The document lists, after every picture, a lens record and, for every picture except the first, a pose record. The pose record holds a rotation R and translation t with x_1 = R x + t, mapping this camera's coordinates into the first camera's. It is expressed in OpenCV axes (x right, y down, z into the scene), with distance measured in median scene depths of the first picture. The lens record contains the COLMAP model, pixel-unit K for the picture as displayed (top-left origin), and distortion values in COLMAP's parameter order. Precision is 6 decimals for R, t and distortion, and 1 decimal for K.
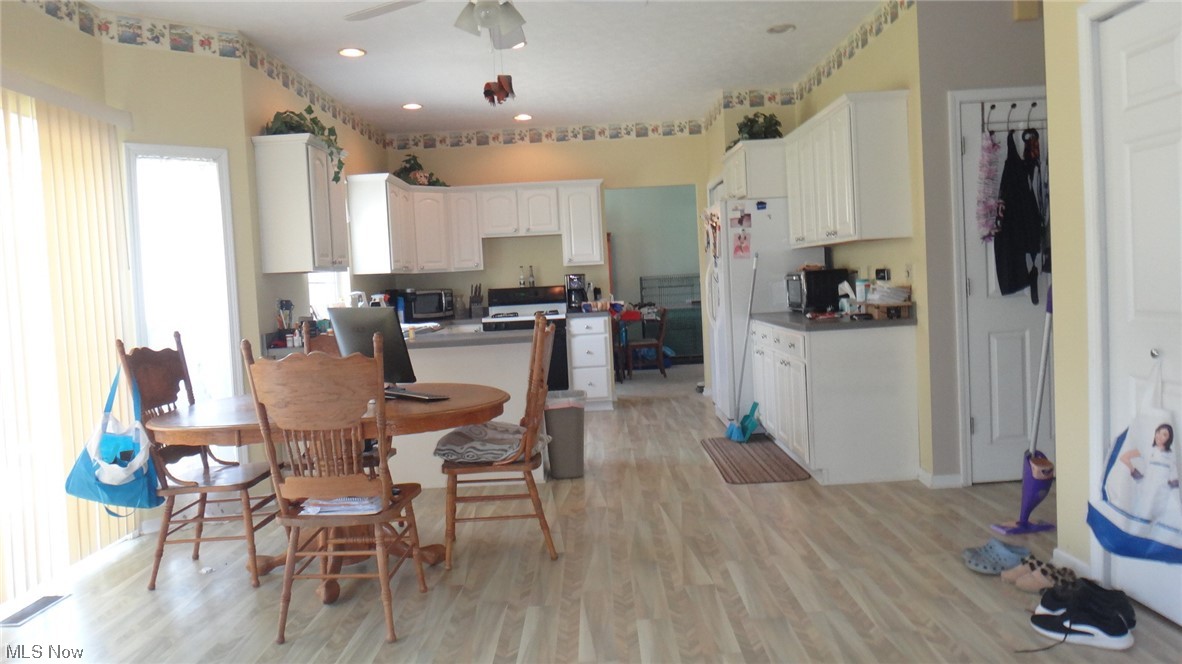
lens RADIAL K [[847.6, 0, 591.0], [0, 847.6, 332.0], [0, 0, 1]] dist [-0.012166, -0.001289]
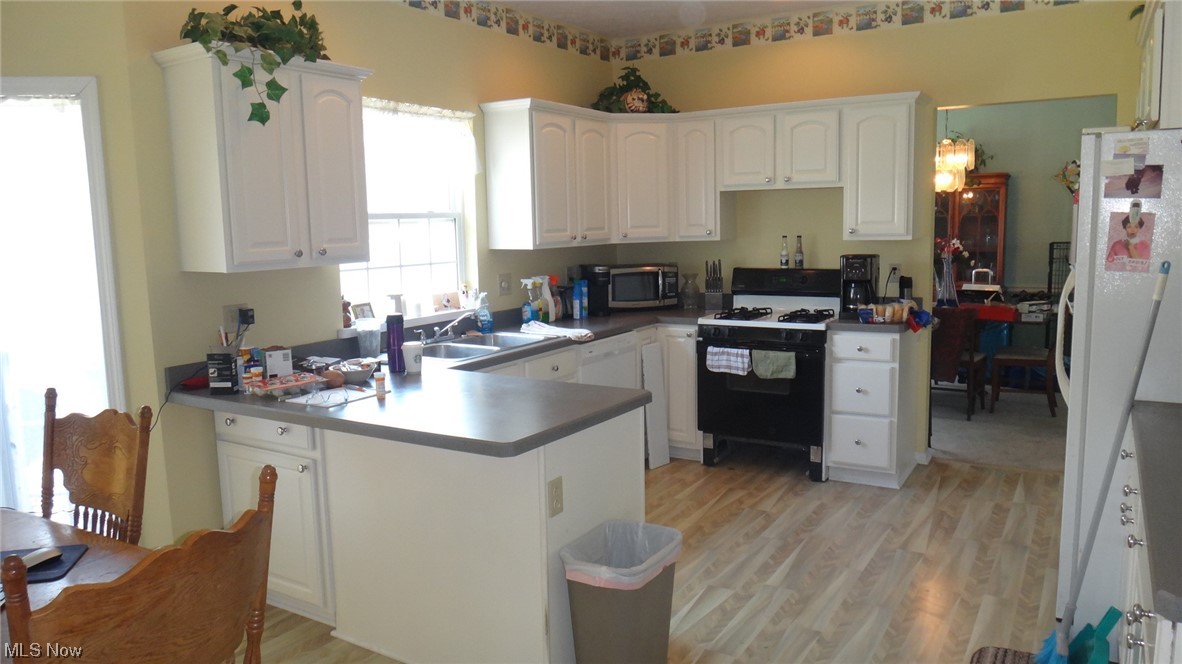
lens RADIAL K [[847.6, 0, 591.0], [0, 847.6, 332.0], [0, 0, 1]] dist [-0.012166, -0.001289]
pose [[0.856997, 0.097762, -0.505963, 0.127838], [-0.050374, 0.993031, 0.106550, -0.068365], [0.512853, -0.065826, 0.855949, 0.384954]]
